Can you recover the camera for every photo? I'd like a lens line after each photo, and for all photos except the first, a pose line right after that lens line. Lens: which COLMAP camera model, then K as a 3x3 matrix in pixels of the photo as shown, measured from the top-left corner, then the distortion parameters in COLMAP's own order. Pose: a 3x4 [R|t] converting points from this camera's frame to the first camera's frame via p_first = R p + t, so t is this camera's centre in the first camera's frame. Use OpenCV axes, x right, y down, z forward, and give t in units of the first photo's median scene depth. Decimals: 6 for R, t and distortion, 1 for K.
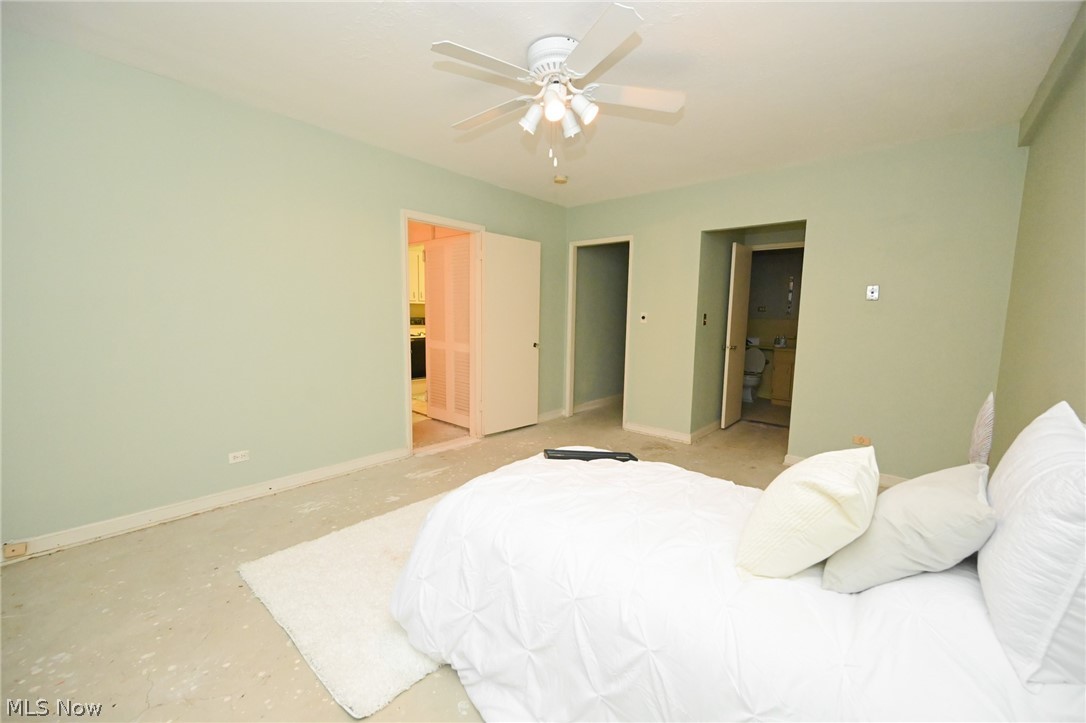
lens RADIAL K [[428.3, 0, 553.1], [0, 428.3, 357.2], [0, 0, 1]] dist [-0.003116, 0.000299]
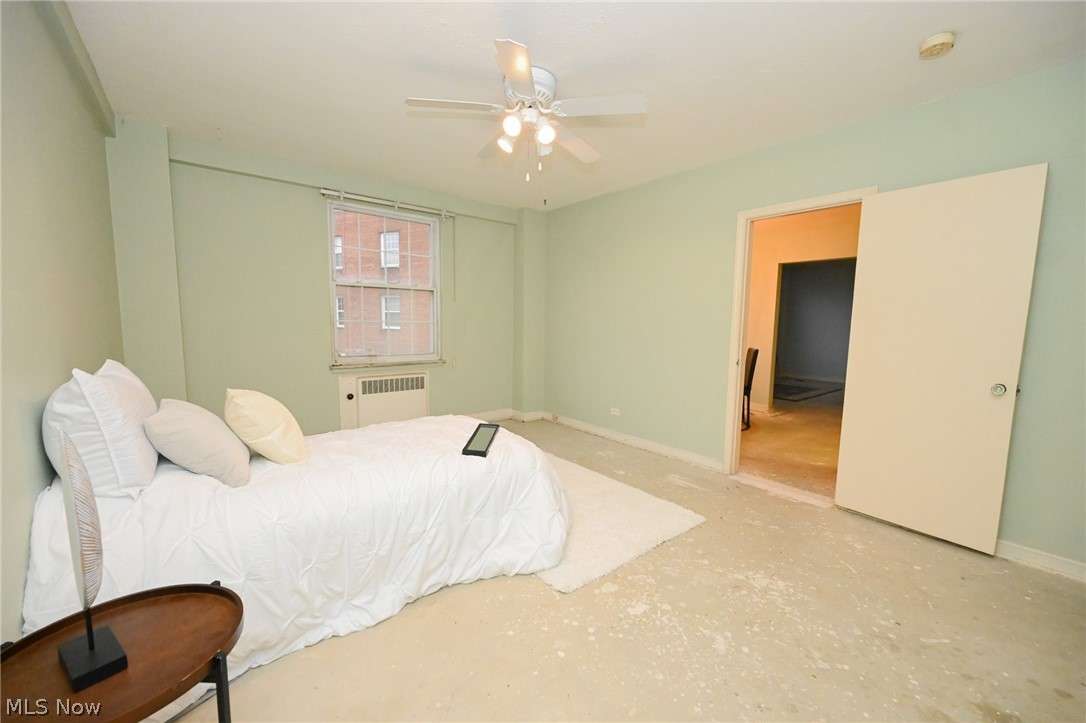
lens RADIAL K [[428.3, 0, 547.3], [0, 428.3, 364.2], [0, 0, 1]] dist [-0.003116, 0.000299]
pose [[-0.184187, 0.083356, -0.979350, 0.718033], [-0.115666, 0.987636, 0.105815, -0.067711], [0.976062, 0.132767, -0.172268, 0.830814]]
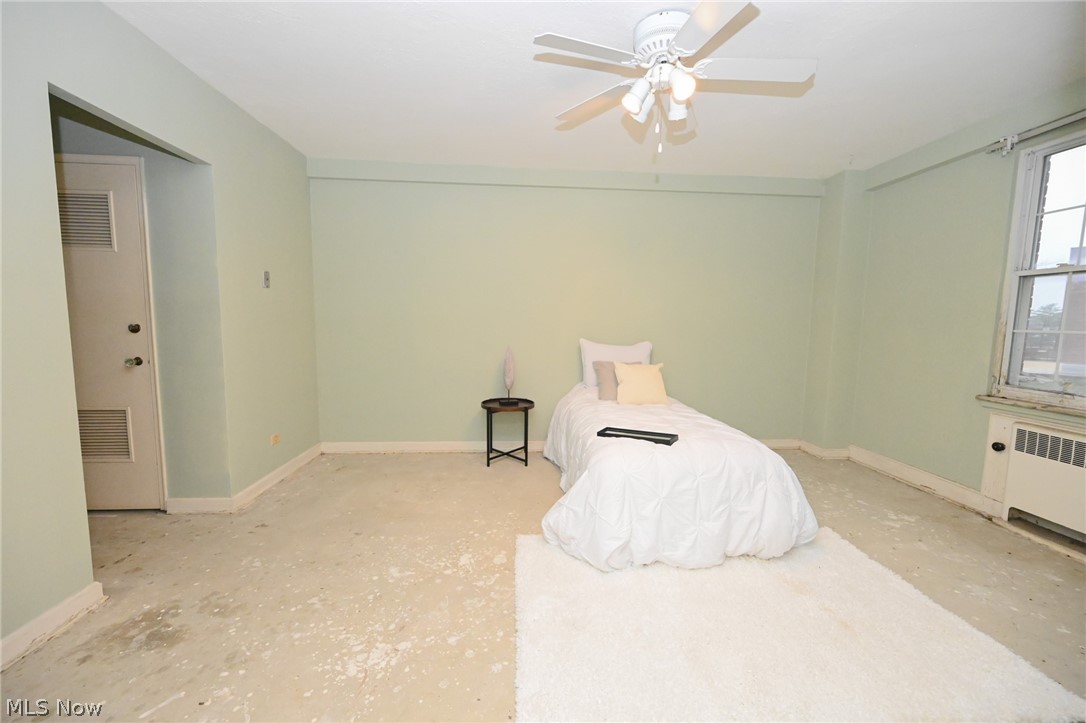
lens RADIAL K [[428.3, 0, 544.3], [0, 428.3, 362.5], [0, 0, 1]] dist [-0.003116, 0.000299]
pose [[-0.695168, -0.094167, 0.712653, -0.341828], [0.045655, 0.983598, 0.174504, -0.112680], [-0.717396, 0.153846, -0.679466, 1.202981]]
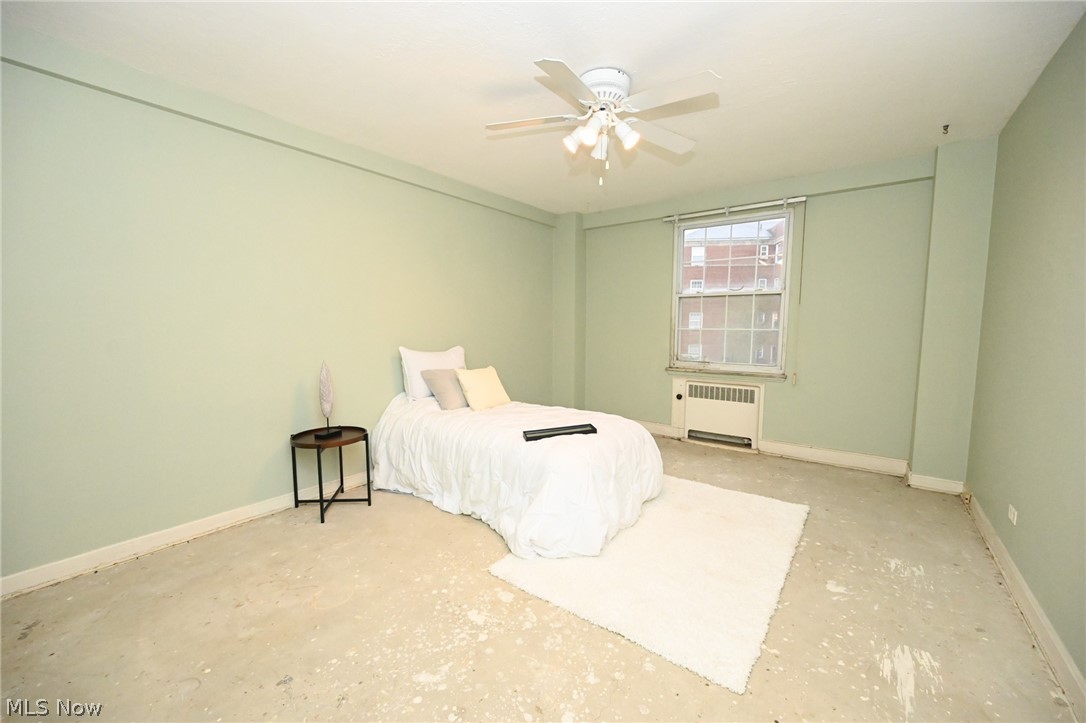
lens RADIAL K [[428.3, 0, 546.2], [0, 428.3, 362.0], [0, 0, 1]] dist [-0.003116, 0.000299]
pose [[-0.998334, -0.011919, -0.056452, 0.124736], [-0.022250, 0.982282, 0.186081, -0.133382], [0.053234, 0.187027, -0.980911, 1.373101]]
